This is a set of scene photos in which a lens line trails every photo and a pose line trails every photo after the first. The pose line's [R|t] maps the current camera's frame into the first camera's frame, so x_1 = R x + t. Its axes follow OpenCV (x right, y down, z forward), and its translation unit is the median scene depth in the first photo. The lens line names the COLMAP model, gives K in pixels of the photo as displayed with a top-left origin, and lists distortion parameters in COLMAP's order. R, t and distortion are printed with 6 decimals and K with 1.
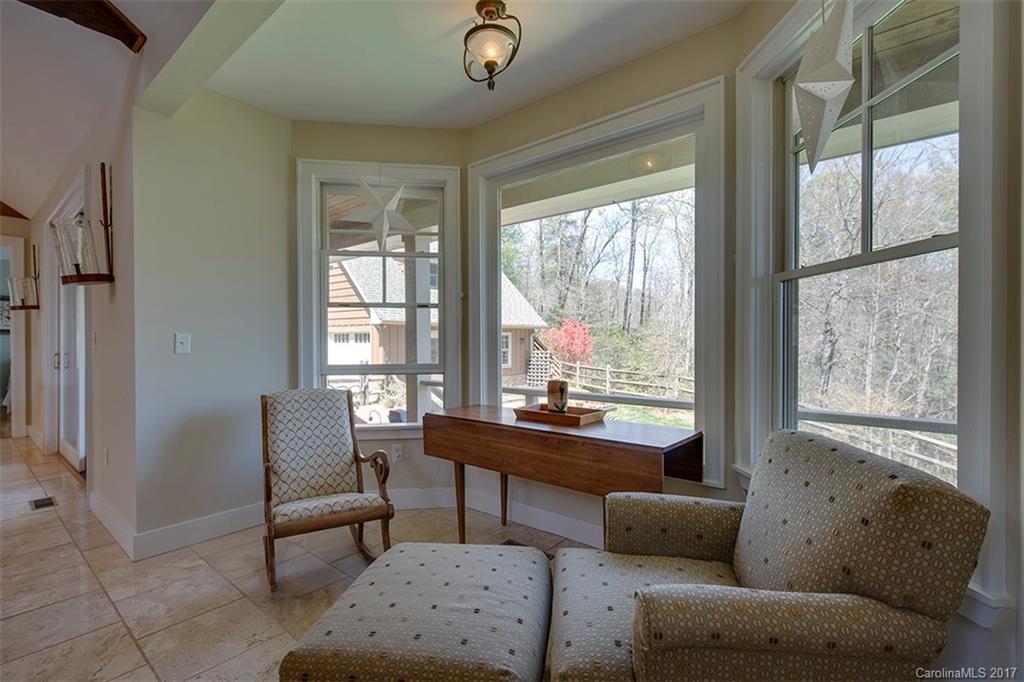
lens RADIAL K [[466.1, 0, 510.0], [0, 466.1, 341.1], [0, 0, 1]] dist [-0.001349, -0.000099]
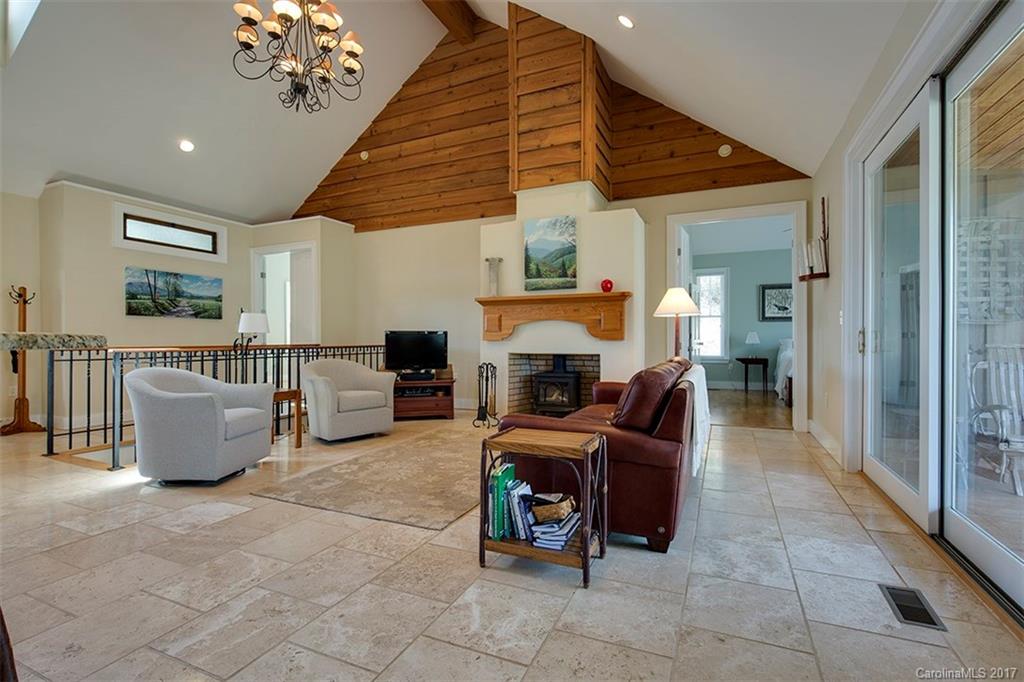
lens RADIAL K [[466.1, 0, 510.6], [0, 466.1, 341.5], [0, 0, 1]] dist [-0.001349, -0.000099]
pose [[0.257763, 0.005166, -0.966194, -0.431536], [-0.000151, 0.999986, 0.005307, 0.039130], [0.966208, -0.001222, 0.257761, 0.309148]]
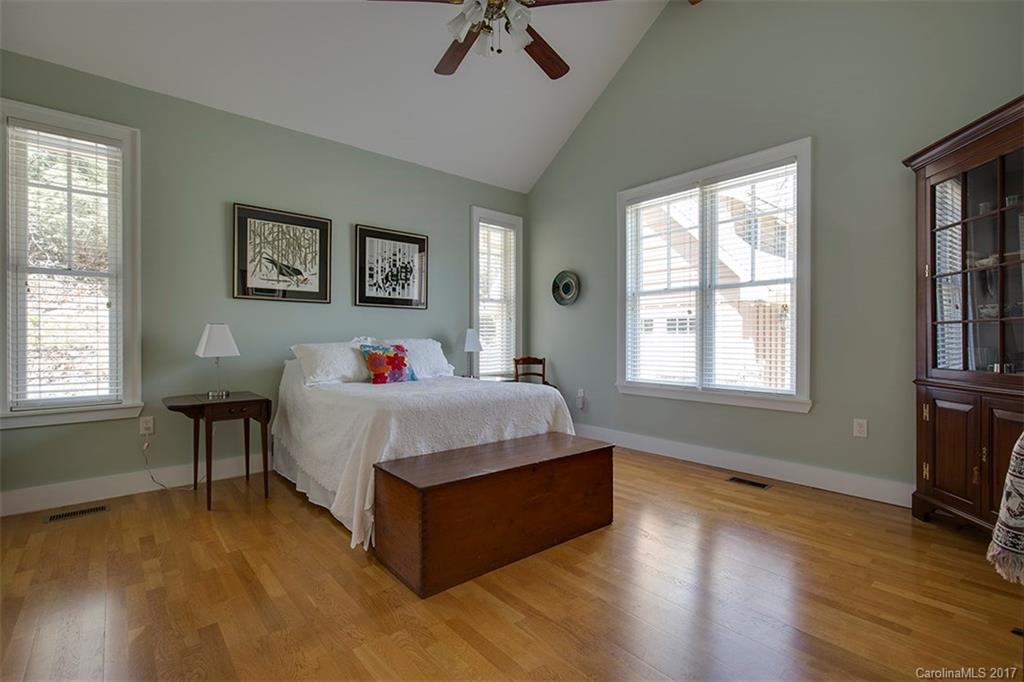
lens RADIAL K [[466.1, 0, 517.4], [0, 466.1, 340.7], [0, 0, 1]] dist [-0.001349, -0.000099]
pose [[0.986216, 0.005513, -0.165373, -0.912119], [-0.004683, 0.999974, 0.005406, 0.034126], [0.165399, -0.004557, 0.986216, 0.700489]]
